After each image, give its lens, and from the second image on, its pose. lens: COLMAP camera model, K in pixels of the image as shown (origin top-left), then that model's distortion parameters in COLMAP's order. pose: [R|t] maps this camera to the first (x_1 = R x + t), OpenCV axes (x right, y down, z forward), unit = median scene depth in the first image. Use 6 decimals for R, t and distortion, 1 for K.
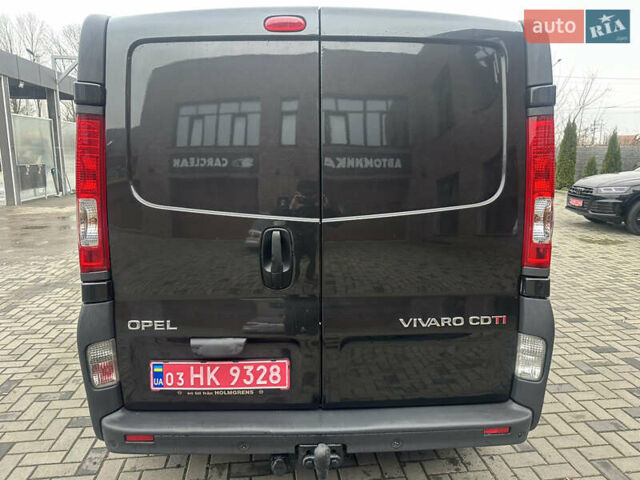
lens RADIAL K [[461.3, 0, 318.4], [0, 461.3, 225.8], [0, 0, 1]] dist [-0.004063, 0.000801]
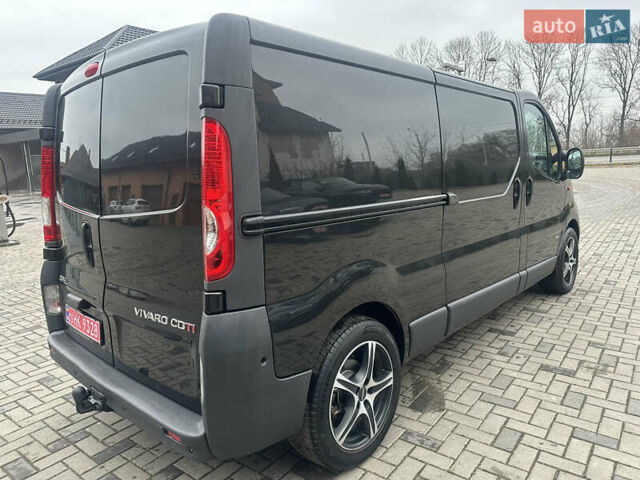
lens RADIAL K [[449.3, 0, 322.0], [0, 449.3, 236.8], [0, 0, 1]] dist [0.039605, -0.047268]
pose [[0.722640, 0.079346, -0.686655, 1.271468], [-0.064019, 0.996803, 0.047811, -0.060002], [0.688253, 0.009409, 0.725409, 0.485315]]
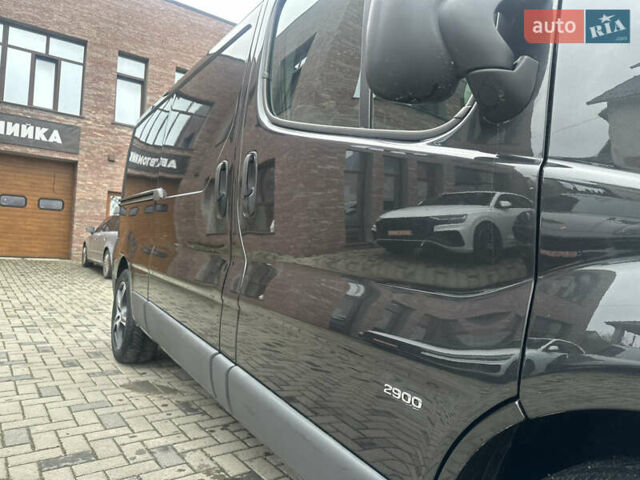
lens RADIAL K [[448.3, 0, 318.6], [0, 448.3, 237.9], [0, 0, 1]] dist [0.067302, -0.074273]
pose [[-0.847480, -0.069419, -0.526268, 0.865547], [-0.144333, 0.984195, 0.102604, -0.238122], [0.510828, 0.162913, -0.844106, 3.540162]]
